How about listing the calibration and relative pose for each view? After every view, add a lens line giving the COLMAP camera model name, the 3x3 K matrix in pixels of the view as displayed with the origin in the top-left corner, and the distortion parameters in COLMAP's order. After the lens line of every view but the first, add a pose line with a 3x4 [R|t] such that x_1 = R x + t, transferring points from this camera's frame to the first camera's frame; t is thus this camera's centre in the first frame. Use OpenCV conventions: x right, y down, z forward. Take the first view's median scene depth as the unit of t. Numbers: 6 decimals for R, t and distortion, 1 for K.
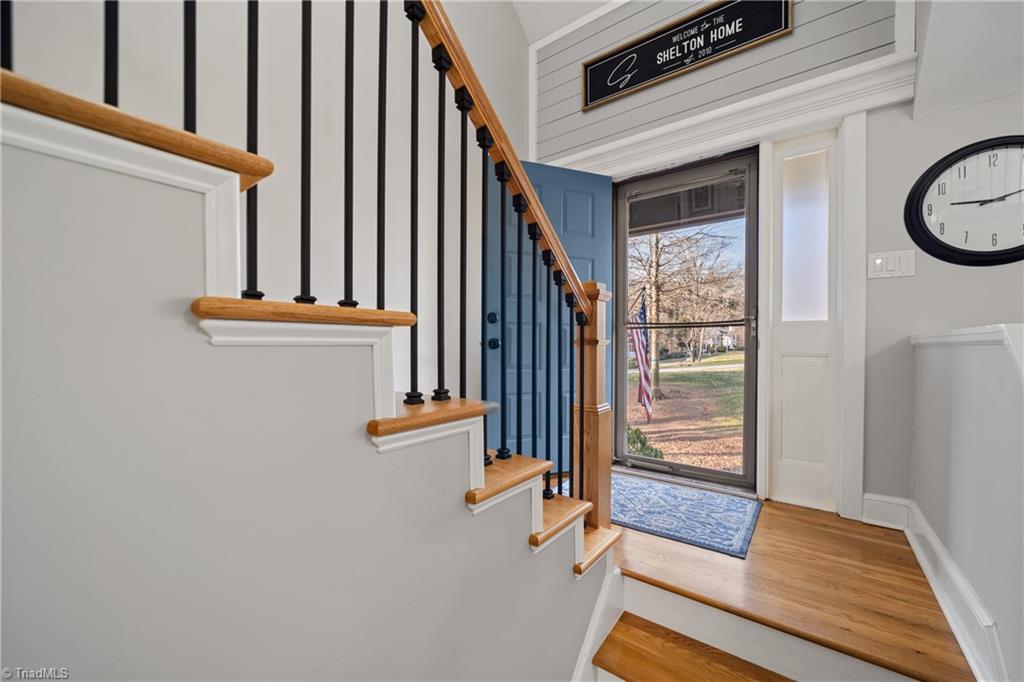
lens RADIAL K [[393.9, 0, 516.3], [0, 393.9, 346.0], [0, 0, 1]] dist [-0.017405, 0.005128]
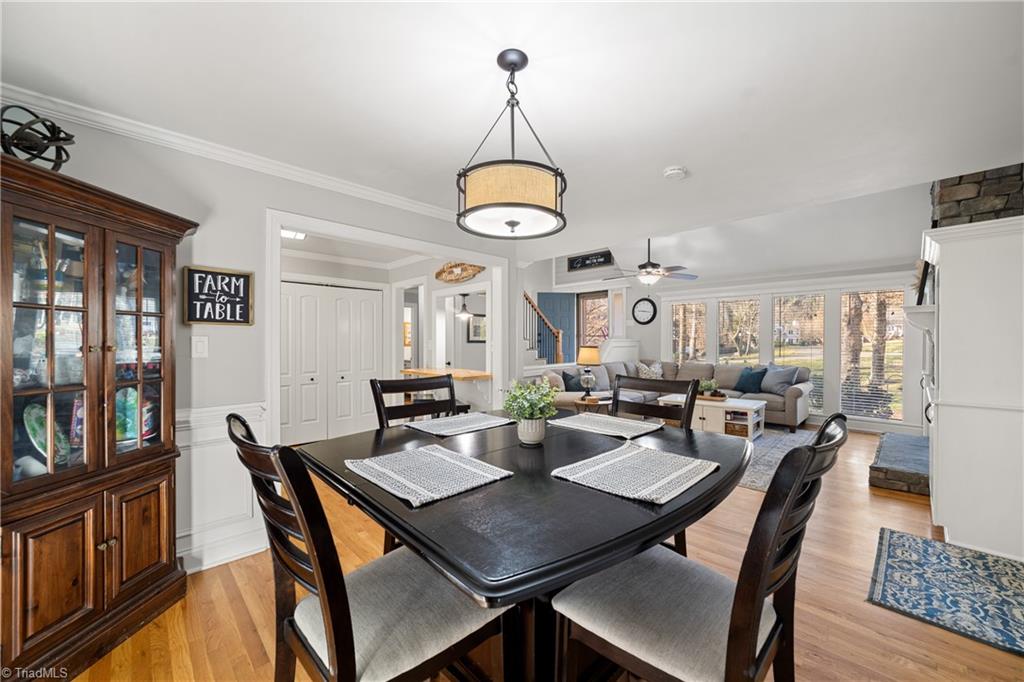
lens RADIAL K [[393.9, 0, 521.3], [0, 393.9, 341.8], [0, 0, 1]] dist [-0.017405, 0.005128]
pose [[0.990718, -0.002717, -0.135908, 0.308618], [0.002699, 0.999996, -0.000319, 0.000485], [0.135908, -0.000051, 0.990721, -3.192287]]
